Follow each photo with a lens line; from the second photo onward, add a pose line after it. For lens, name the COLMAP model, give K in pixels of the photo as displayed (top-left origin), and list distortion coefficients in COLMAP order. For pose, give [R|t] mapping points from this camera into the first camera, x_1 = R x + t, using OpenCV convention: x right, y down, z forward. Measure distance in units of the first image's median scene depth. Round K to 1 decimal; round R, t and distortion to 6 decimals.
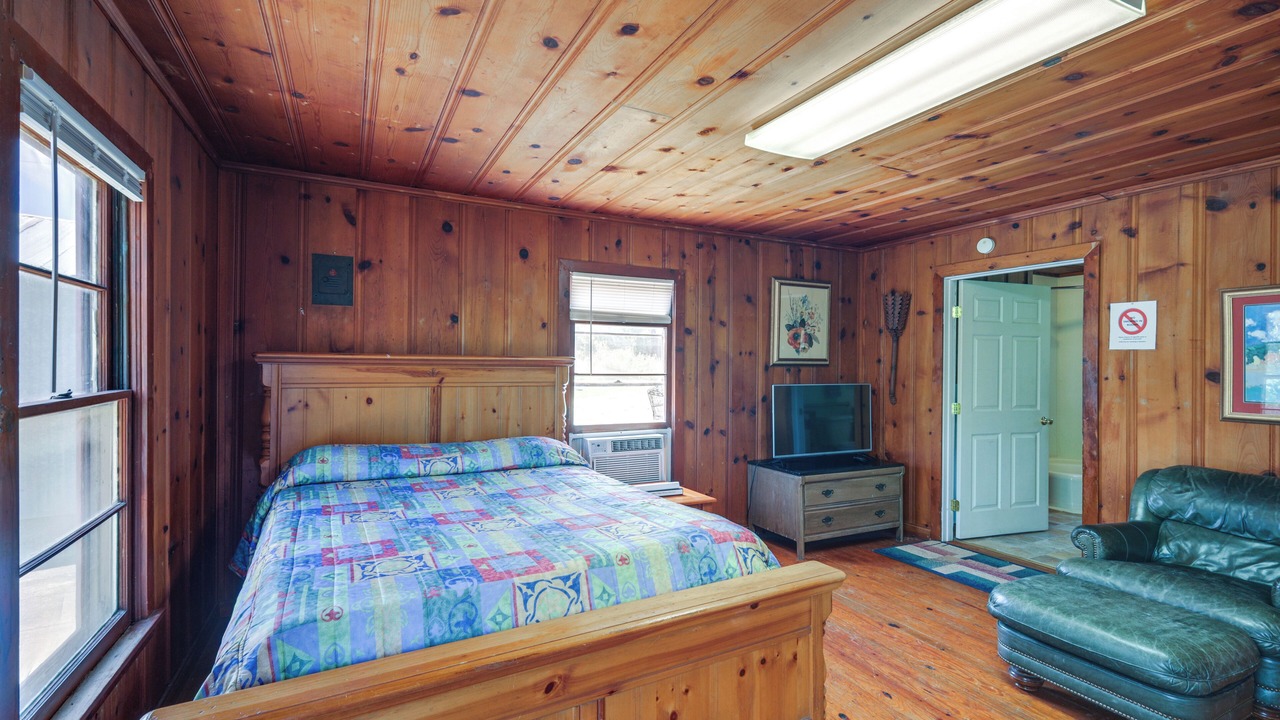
lens RADIAL K [[554.0, 0, 662.1], [0, 554.0, 356.9], [0, 0, 1]] dist [0.002666, -0.001127]
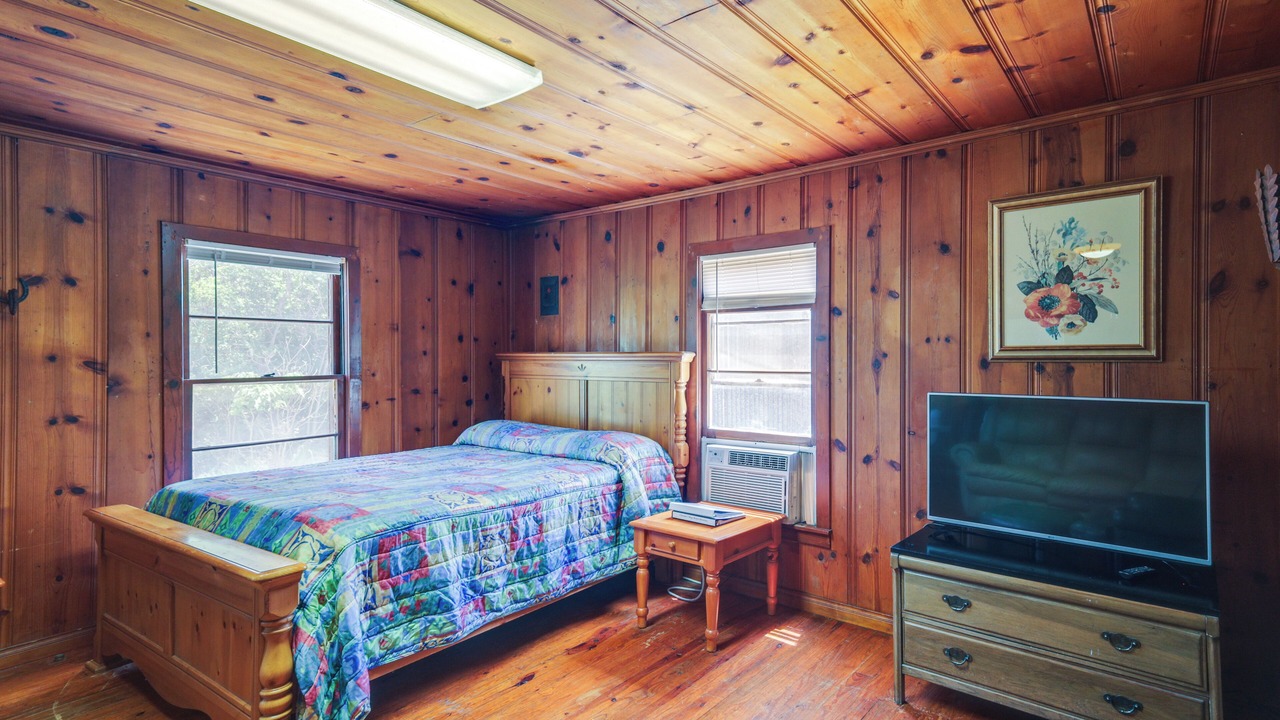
lens RADIAL K [[632.0, 0, 707.9], [0, 632.0, 357.3], [0, 0, 1]] dist [0.019188, 0.009714]
pose [[0.459095, -0.008563, -0.888346, 0.757387], [0.014813, 0.999888, -0.001983, 0.012092], [0.888264, -0.012249, 0.459171, 0.541957]]
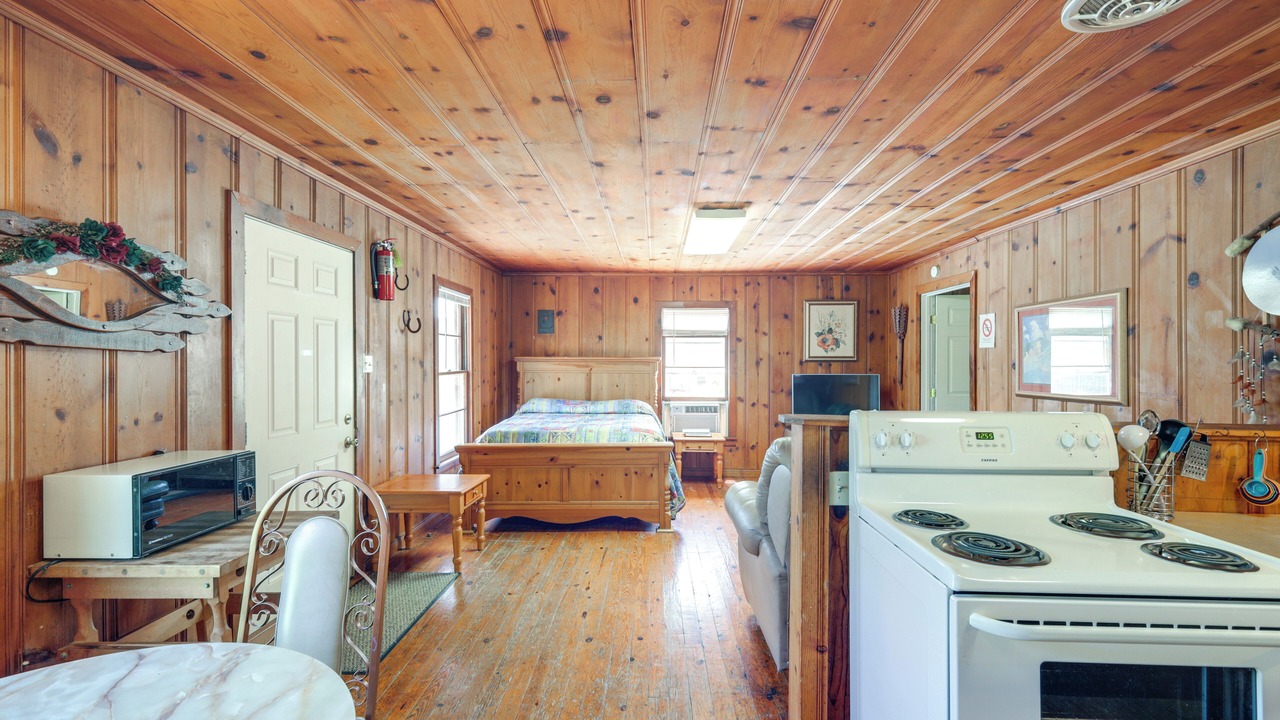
lens RADIAL K [[554.0, 0, 658.2], [0, 554.0, 360.0], [0, 0, 1]] dist [0.002666, -0.001127]
pose [[0.881414, -0.008552, -0.472267, 0.651225], [0.011131, 0.999934, 0.002668, 0.004982], [0.472213, -0.007609, 0.881451, -0.548278]]
